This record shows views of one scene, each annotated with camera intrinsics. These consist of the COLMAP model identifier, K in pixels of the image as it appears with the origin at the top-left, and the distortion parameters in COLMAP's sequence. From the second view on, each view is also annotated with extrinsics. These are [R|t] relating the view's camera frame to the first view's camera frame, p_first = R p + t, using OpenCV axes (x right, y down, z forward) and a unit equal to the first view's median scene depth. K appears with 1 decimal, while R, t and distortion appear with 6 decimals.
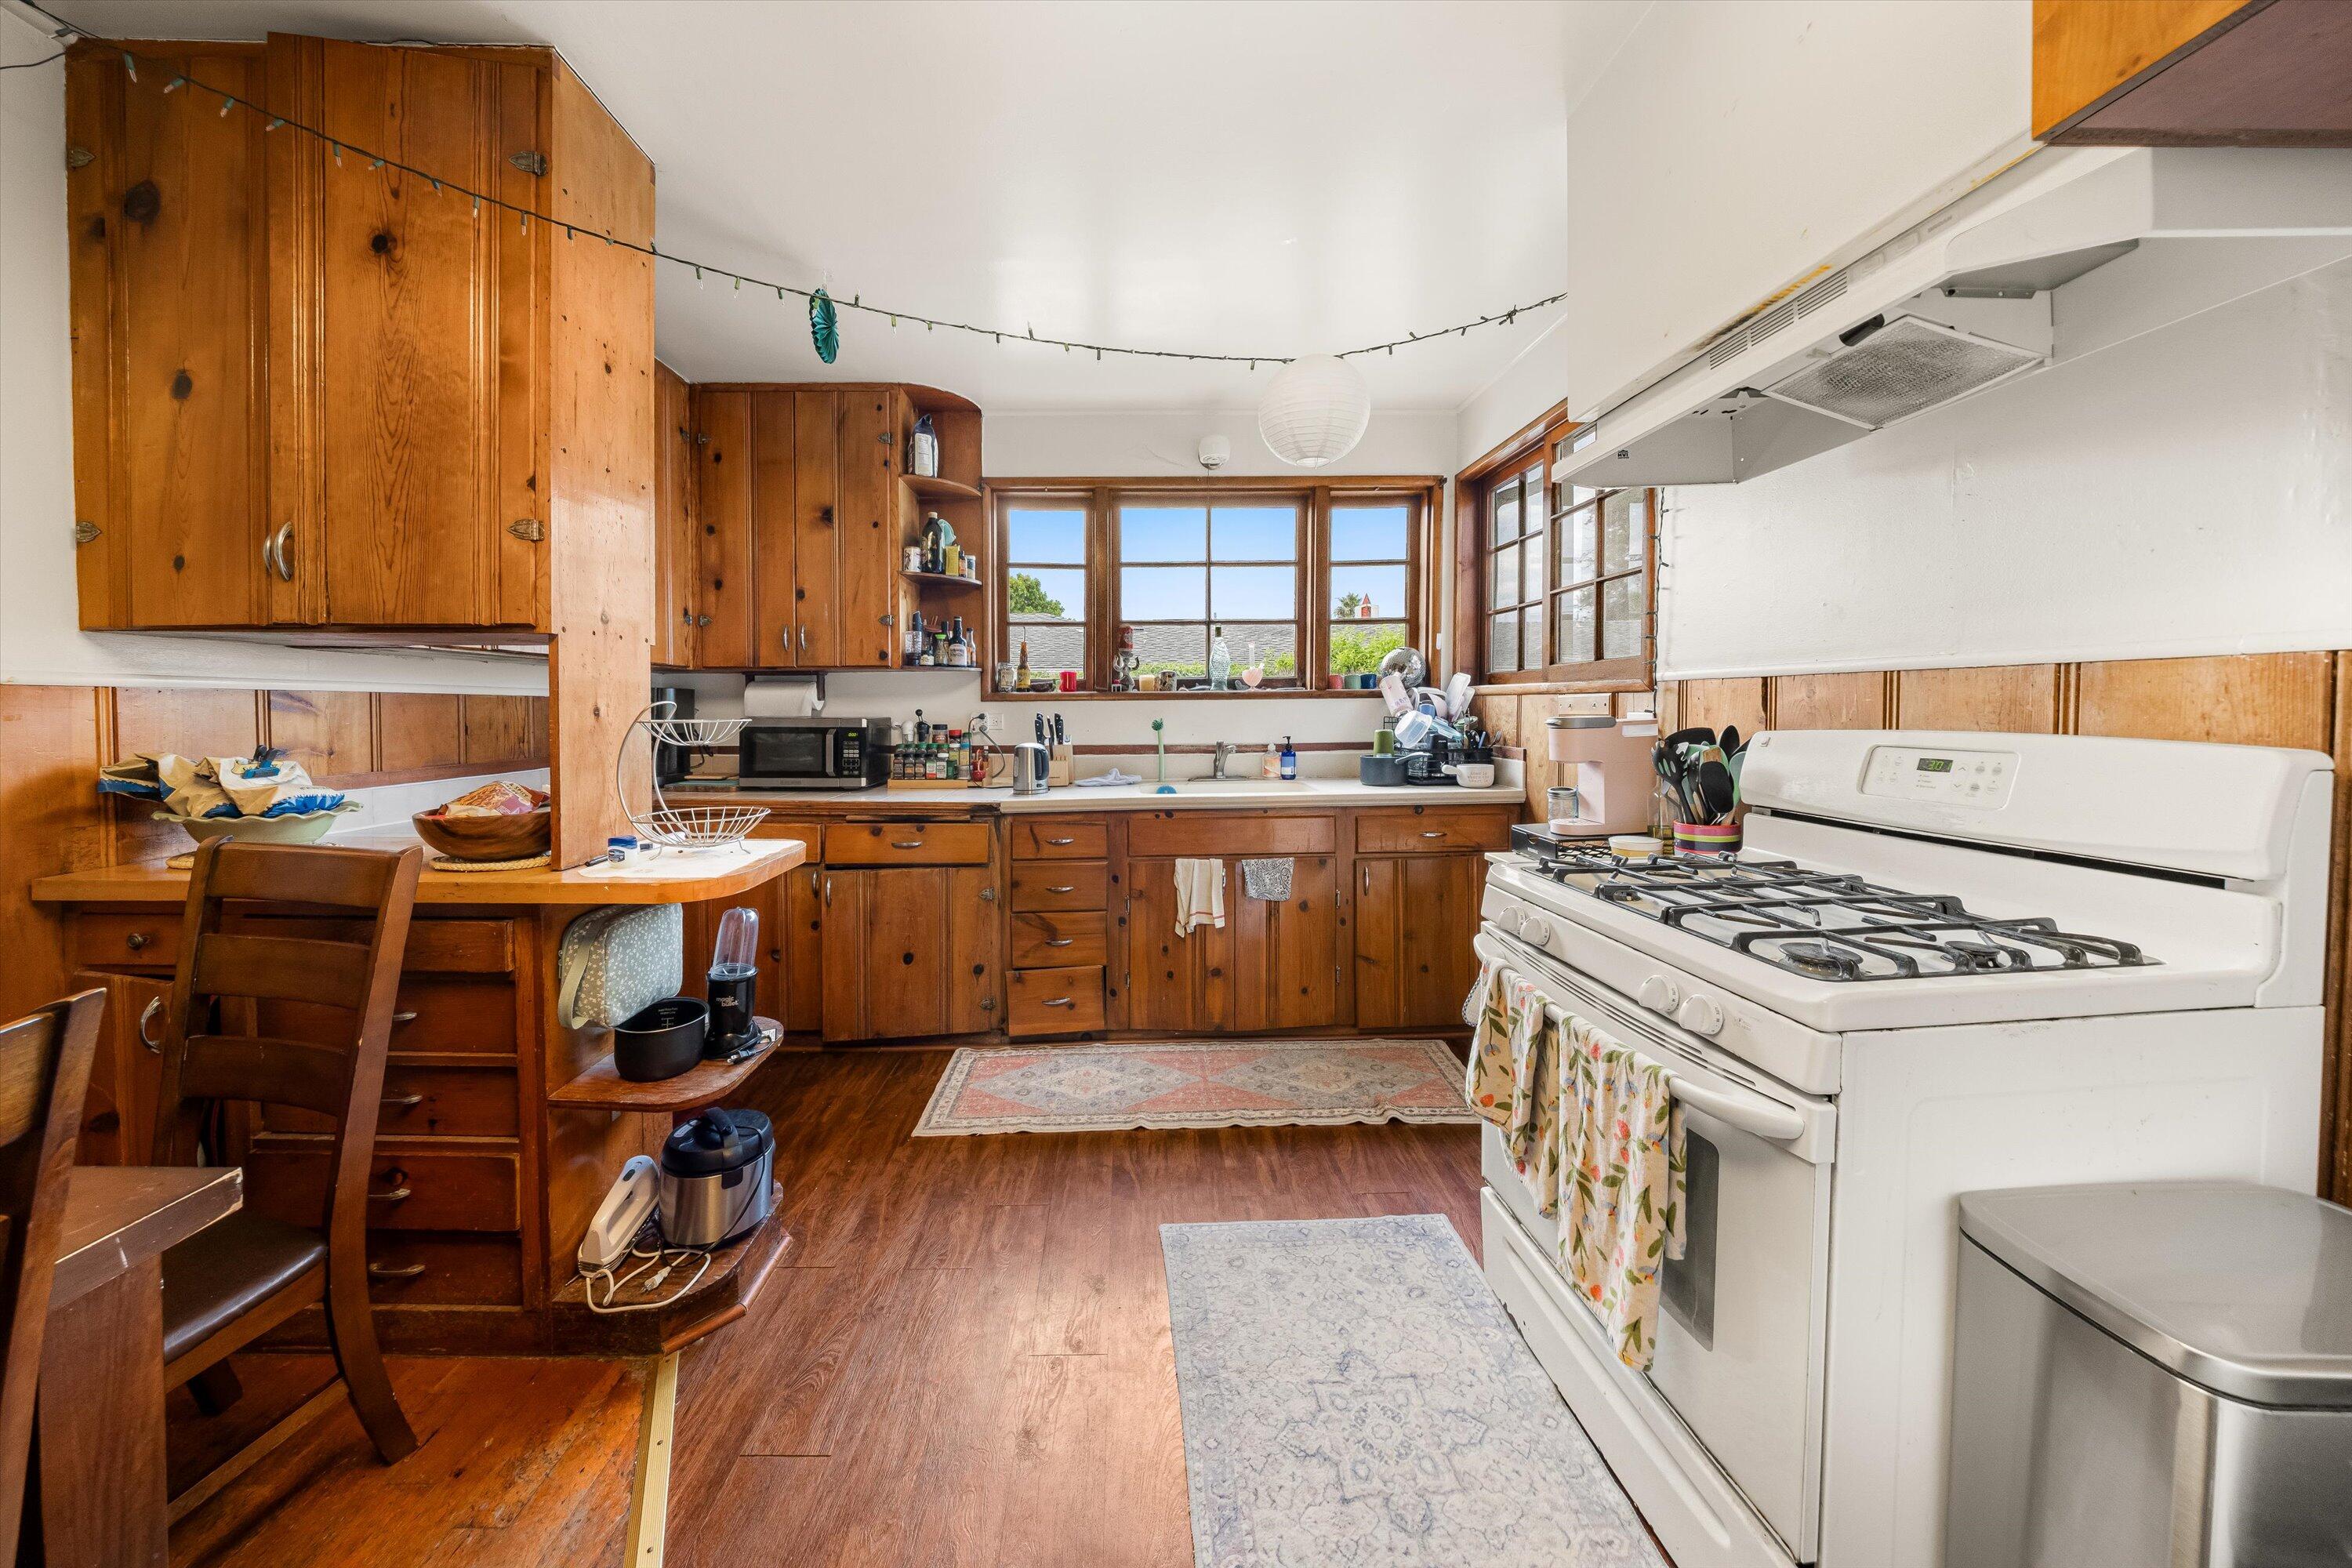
lens RADIAL K [[791.0, 0, 1181.9], [0, 791.0, 699.8], [0, 0, 1]] dist [-0.001091, -0.004317]
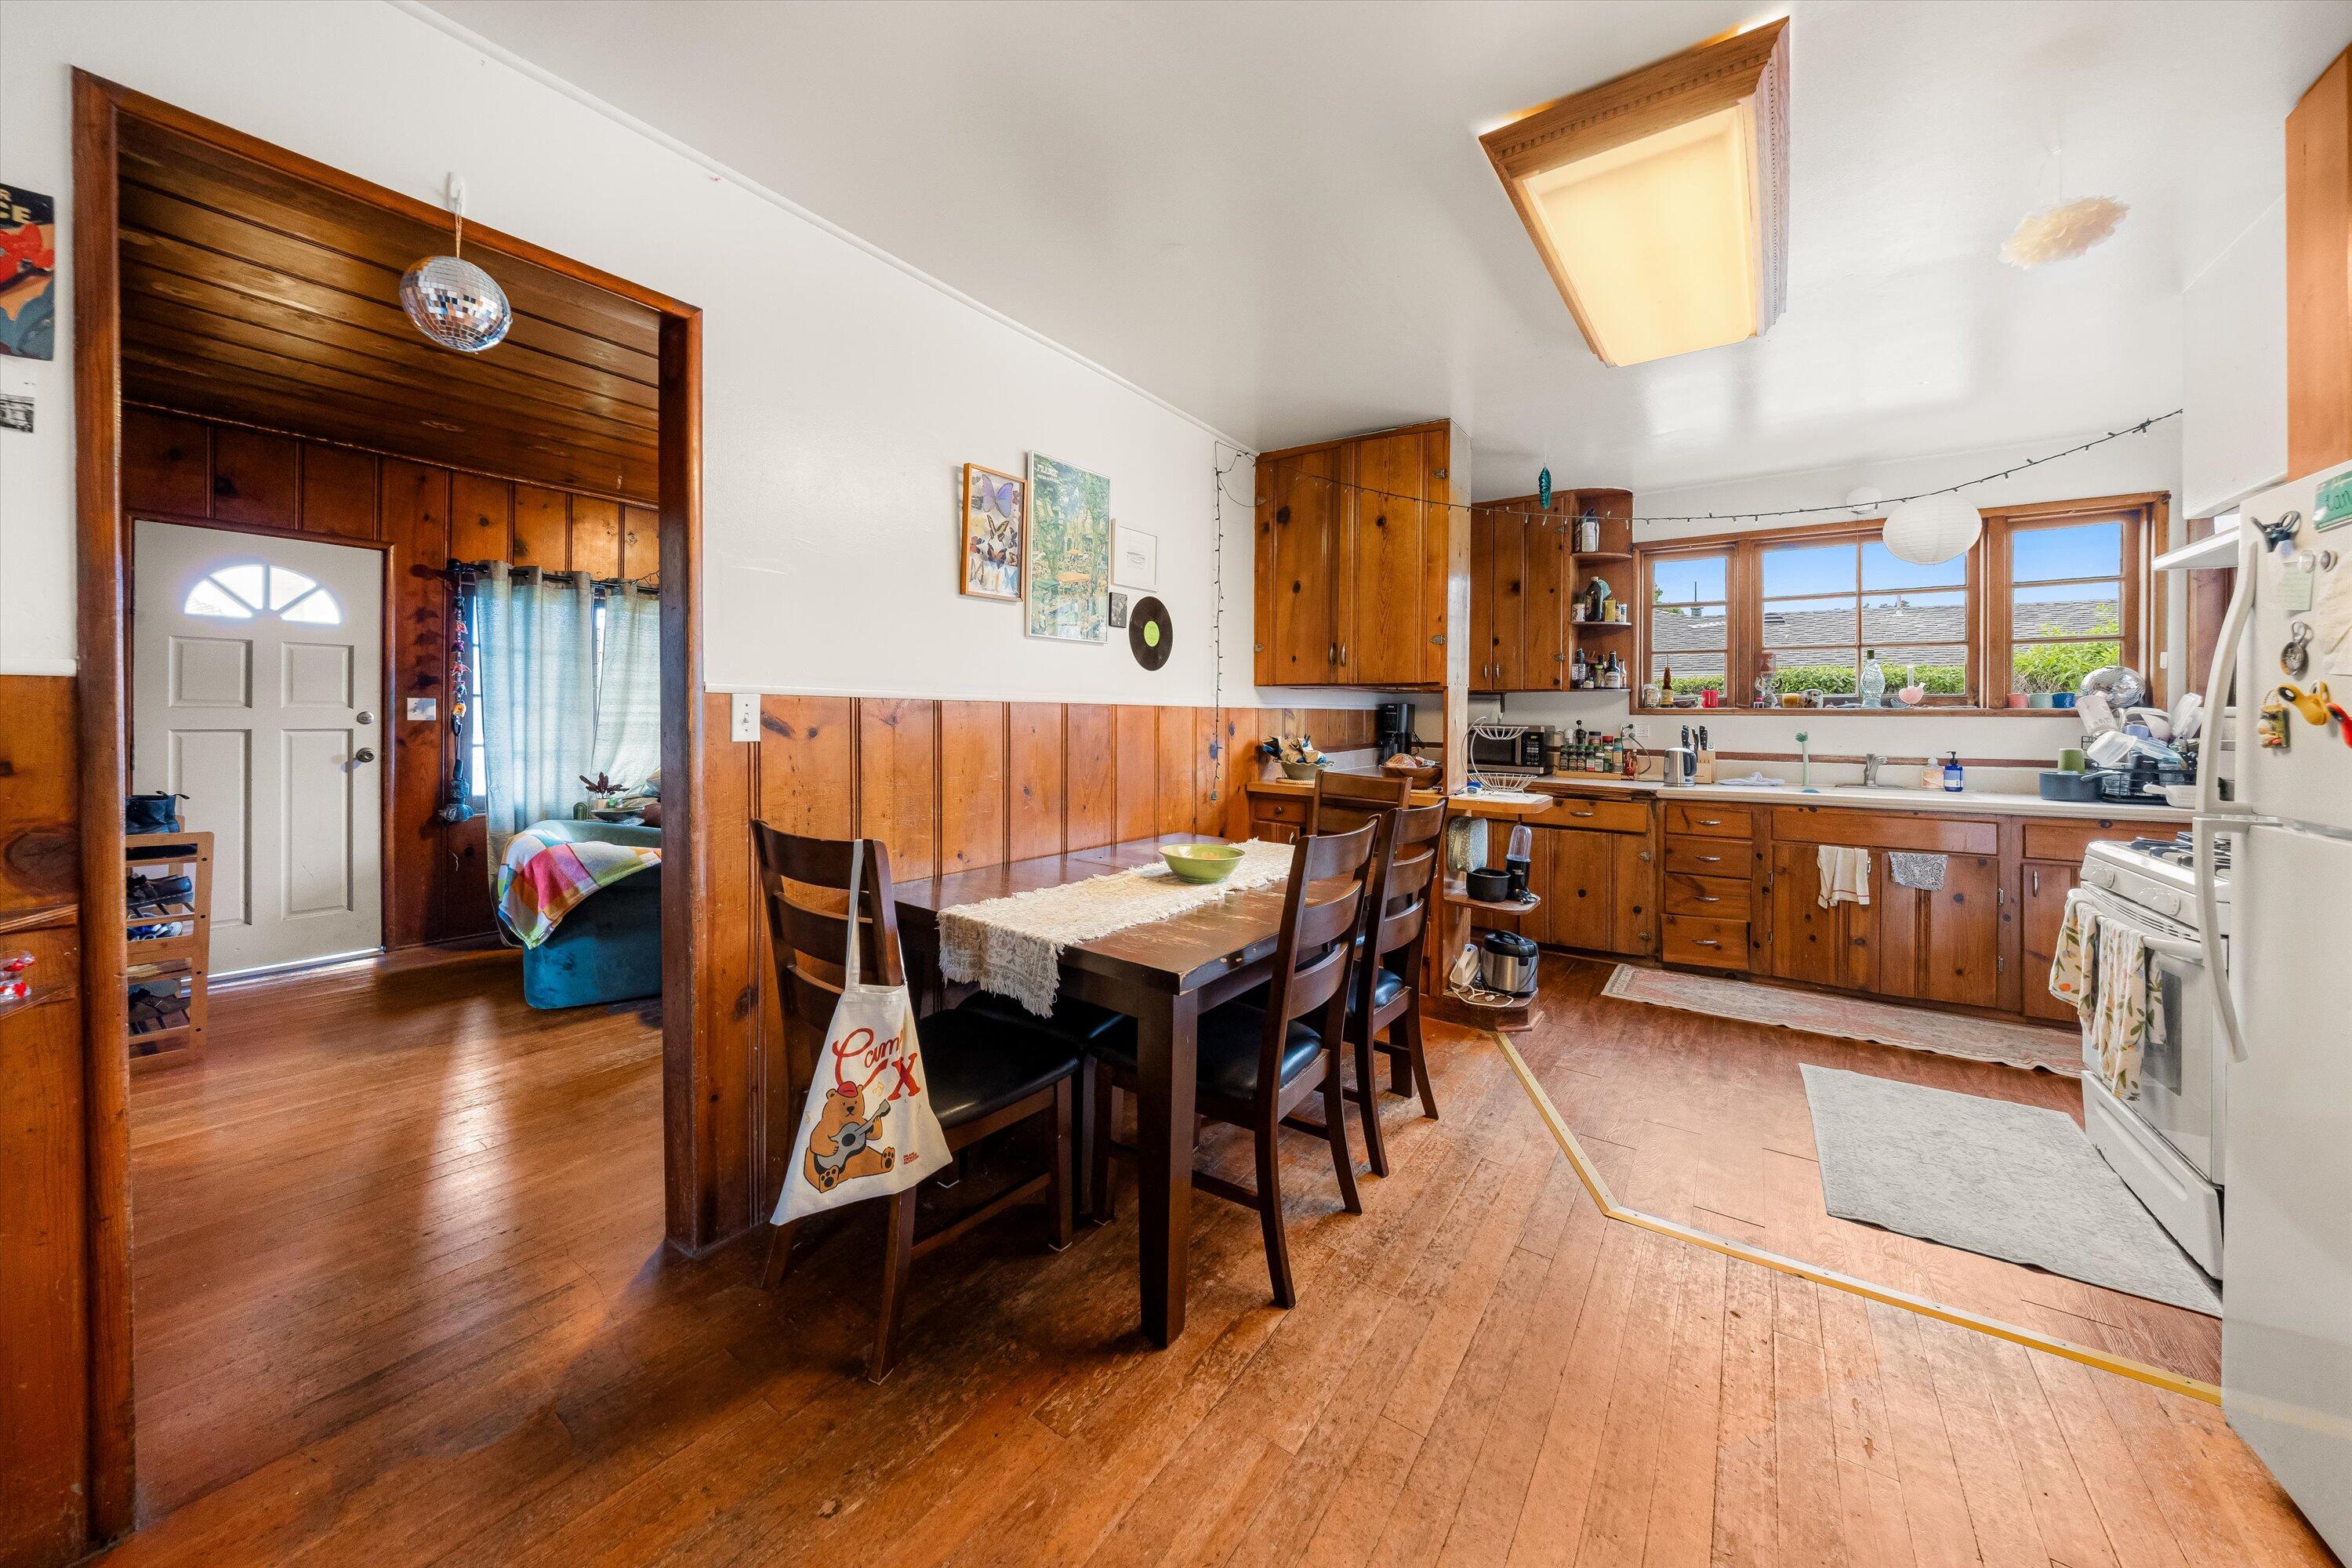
lens RADIAL K [[791.0, 0, 1181.9], [0, 791.0, 699.8], [0, 0, 1]] dist [-0.001091, -0.004317]
pose [[0.764480, 0.001821, -0.644644, 0.024499], [-0.004790, 0.999984, -0.002856, -0.018687], [0.644629, 0.005271, 0.764477, -0.571325]]
